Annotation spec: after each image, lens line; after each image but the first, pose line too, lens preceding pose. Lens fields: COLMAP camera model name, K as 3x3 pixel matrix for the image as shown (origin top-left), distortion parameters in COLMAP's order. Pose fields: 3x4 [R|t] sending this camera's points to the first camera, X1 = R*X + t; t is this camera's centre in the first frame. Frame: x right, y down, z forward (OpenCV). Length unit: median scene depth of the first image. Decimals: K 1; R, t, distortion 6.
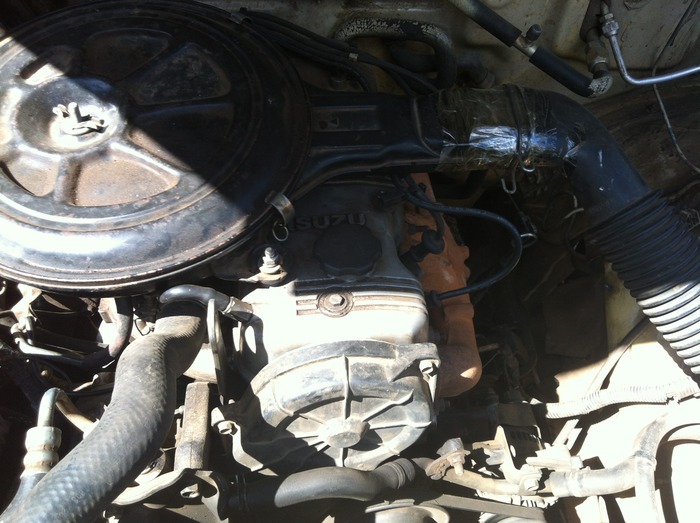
lens RADIAL K [[595.3, 0, 350.0], [0, 595.3, 261.5], [0, 0, 1]] dist [0.006464, 0.001510]
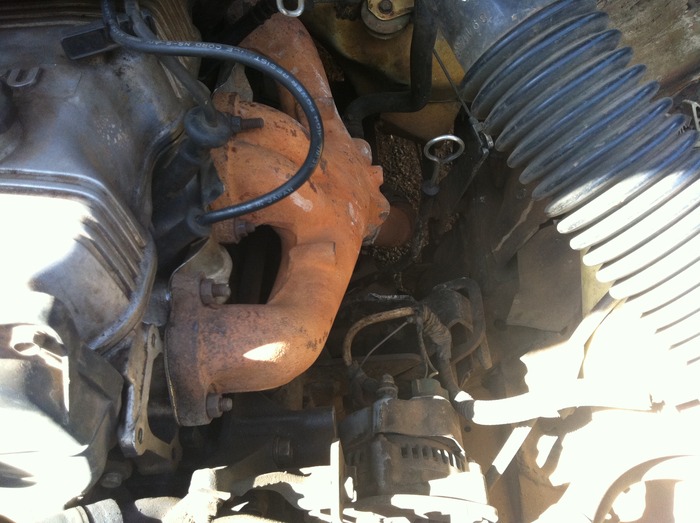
lens RADIAL K [[604.2, 0, 350.2], [0, 604.2, 247.0], [0, 0, 1]] dist [-0.001175, -0.003778]
pose [[0.990410, 0.002583, -0.138138, 0.280435], [0.001185, 0.999630, 0.027184, 0.053405], [0.138157, -0.027087, 0.990040, 0.334618]]
